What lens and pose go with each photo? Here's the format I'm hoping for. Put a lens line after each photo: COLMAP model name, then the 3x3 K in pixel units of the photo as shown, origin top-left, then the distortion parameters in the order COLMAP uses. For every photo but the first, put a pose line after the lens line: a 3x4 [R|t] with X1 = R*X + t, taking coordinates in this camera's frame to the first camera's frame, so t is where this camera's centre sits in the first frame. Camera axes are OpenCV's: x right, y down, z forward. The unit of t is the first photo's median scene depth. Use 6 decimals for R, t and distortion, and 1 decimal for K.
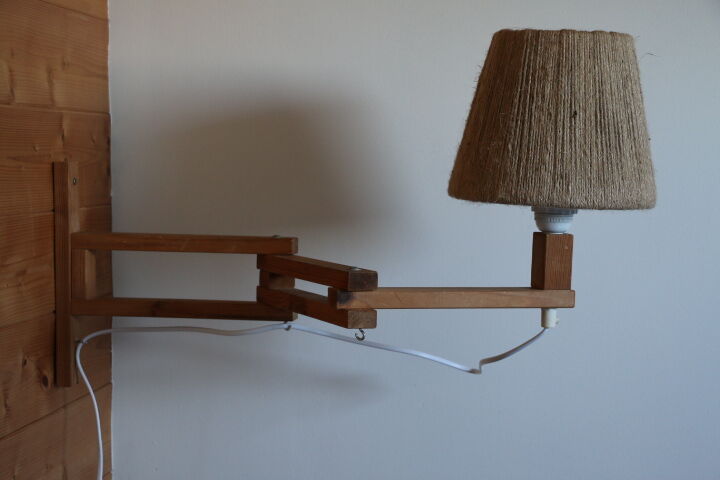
lens RADIAL K [[1401.4, 0, 355.6], [0, 1401.4, 239.9], [0, 0, 1]] dist [0.259327, 0.000000]
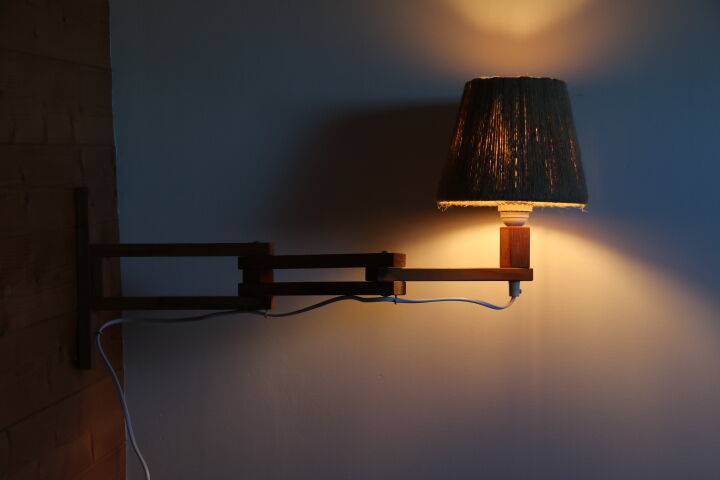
lens RADIAL K [[1490.7, 0, 376.5], [0, 1490.7, 235.8], [0, 0, 1]] dist [0.230539, 0.000000]
pose [[0.998876, -0.034777, 0.032219, 0.006914], [0.035039, 0.999357, -0.007628, 0.006356], [-0.031933, 0.008748, 0.999452, -0.331684]]
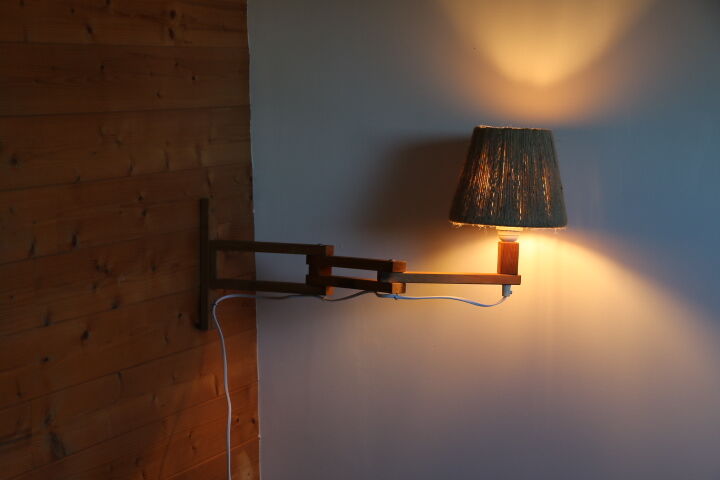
lens RADIAL K [[1490.7, 0, 345.0], [0, 1490.7, 235.2], [0, 0, 1]] dist [0.230539, 0.000000]
pose [[0.951140, 0.007200, -0.308676, 0.518875], [0.006717, 0.999009, 0.044002, -0.090865], [0.308687, -0.043926, 0.950149, -0.677818]]
